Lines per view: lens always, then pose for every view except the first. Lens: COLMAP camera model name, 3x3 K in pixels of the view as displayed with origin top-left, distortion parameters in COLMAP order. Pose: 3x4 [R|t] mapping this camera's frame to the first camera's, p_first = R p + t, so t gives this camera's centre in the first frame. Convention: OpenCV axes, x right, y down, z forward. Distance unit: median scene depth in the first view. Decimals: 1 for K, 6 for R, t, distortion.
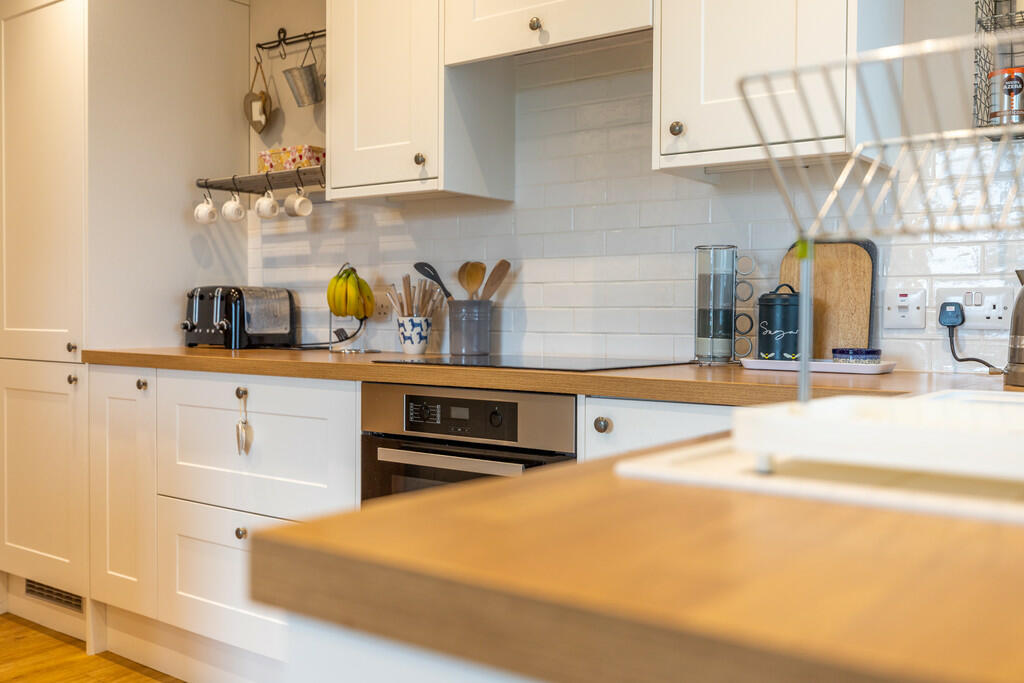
lens RADIAL K [[997.8, 0, 514.8], [0, 997.8, 337.2], [0, 0, 1]] dist [0.008210, 0.000000]
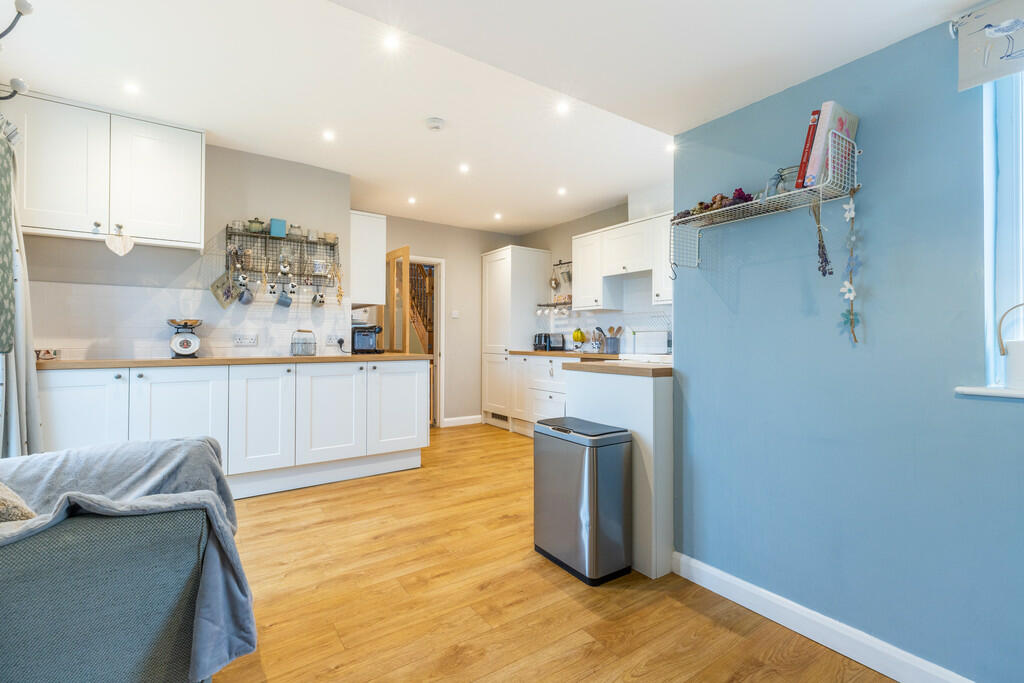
lens RADIAL K [[468.5, 0, 515.0], [0, 468.5, 334.6], [0, 0, 1]] dist [0.011212, -0.001115]
pose [[0.950141, -0.006842, -0.311746, 0.156489], [-0.003434, 0.999469, -0.032400, 0.010333], [0.311802, 0.031855, 0.949613, -0.742962]]
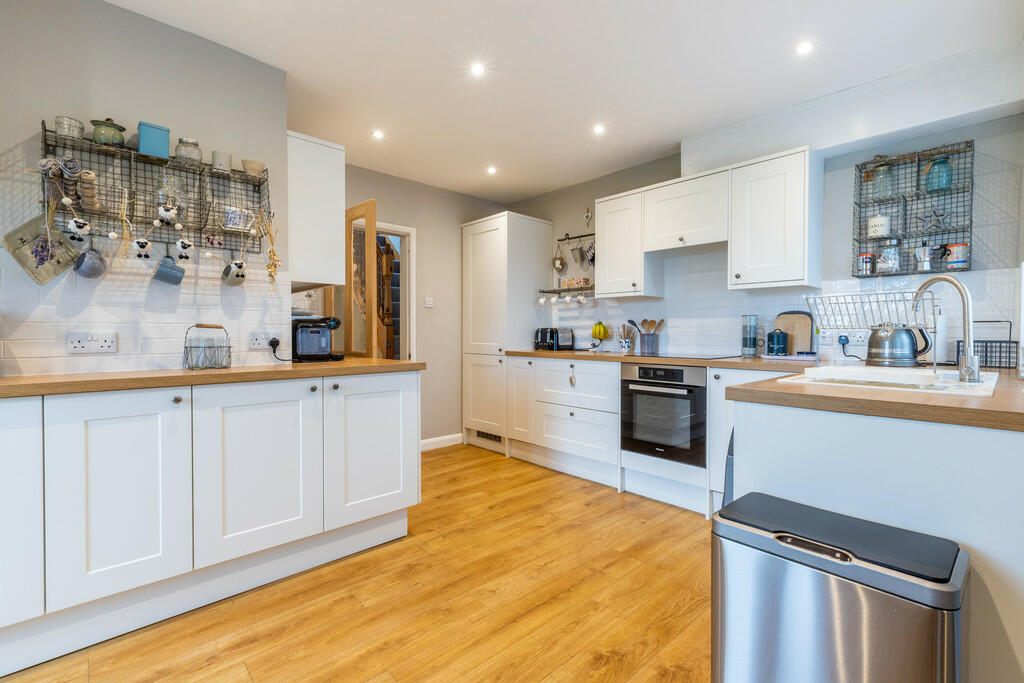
lens RADIAL K [[468.5, 0, 514.7], [0, 468.5, 338.4], [0, 0, 1]] dist [0.011212, -0.001115]
pose [[0.984924, -0.003198, -0.172959, -0.185367], [0.001810, 0.999965, -0.008184, -0.013066], [0.172979, 0.007747, 0.984895, -0.353148]]
